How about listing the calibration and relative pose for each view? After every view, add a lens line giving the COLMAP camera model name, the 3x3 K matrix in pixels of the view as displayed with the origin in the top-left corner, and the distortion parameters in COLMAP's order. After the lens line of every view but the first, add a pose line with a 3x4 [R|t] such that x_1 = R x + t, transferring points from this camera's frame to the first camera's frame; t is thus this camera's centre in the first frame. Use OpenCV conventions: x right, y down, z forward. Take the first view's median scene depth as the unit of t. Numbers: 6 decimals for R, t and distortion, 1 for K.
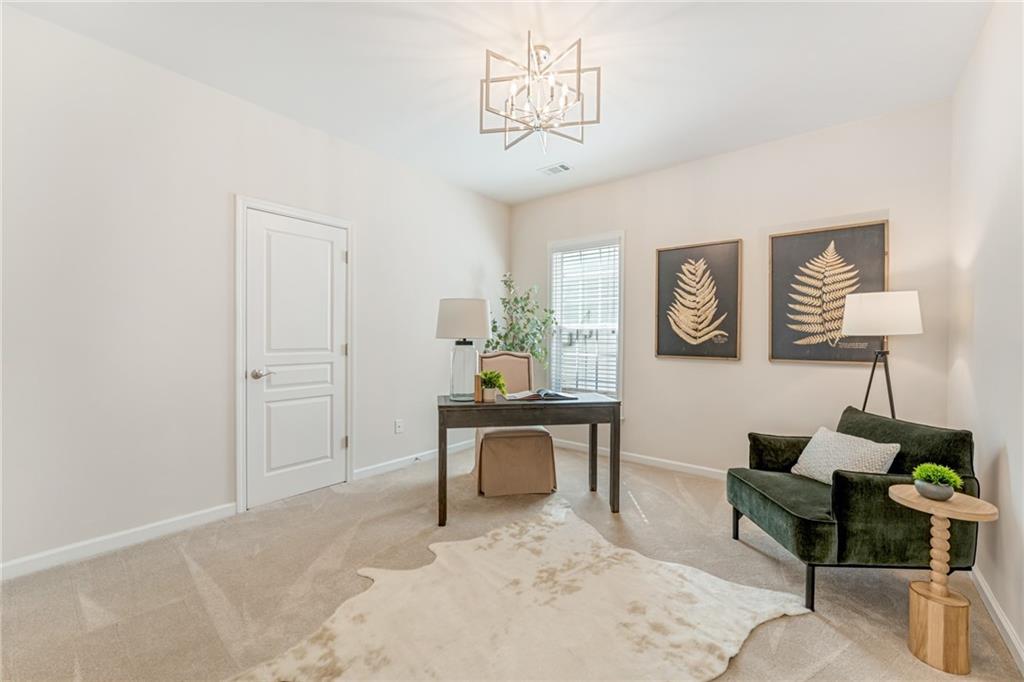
lens RADIAL K [[427.5, 0, 509.9], [0, 427.5, 343.4], [0, 0, 1]] dist [-0.001791, -0.000563]
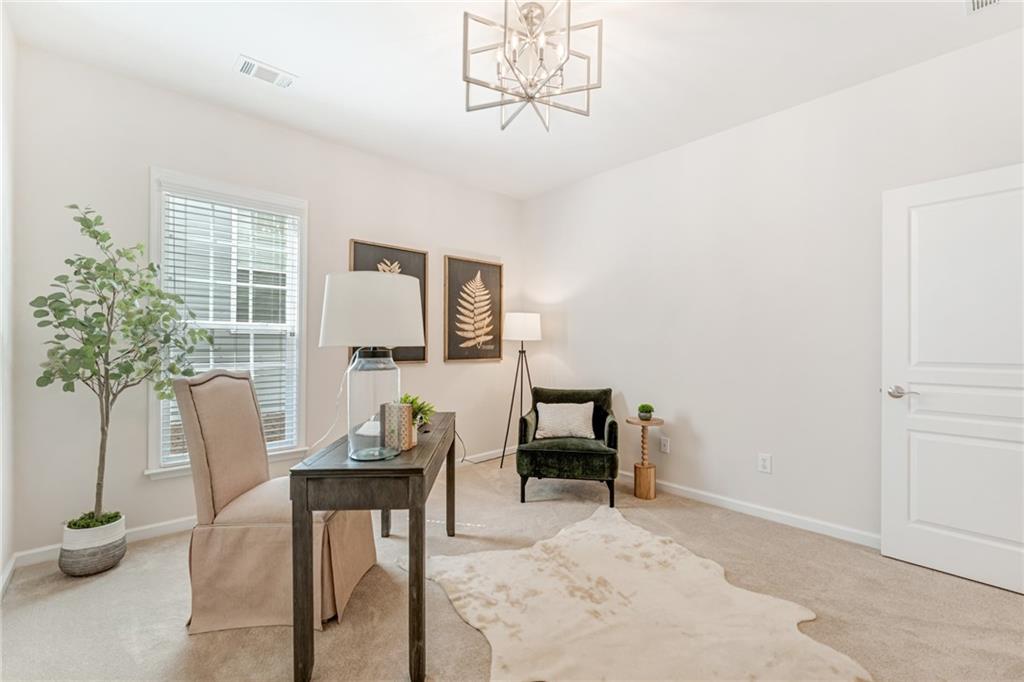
lens RADIAL K [[458.2, 0, 504.6], [0, 458.2, 344.3], [0, 0, 1]] dist [-0.003031, 0.000069]
pose [[0.112298, -0.008251, 0.993640, -0.748753], [0.014053, 0.999879, 0.006715, -0.015358], [-0.993575, 0.013209, 0.112400, 0.829856]]
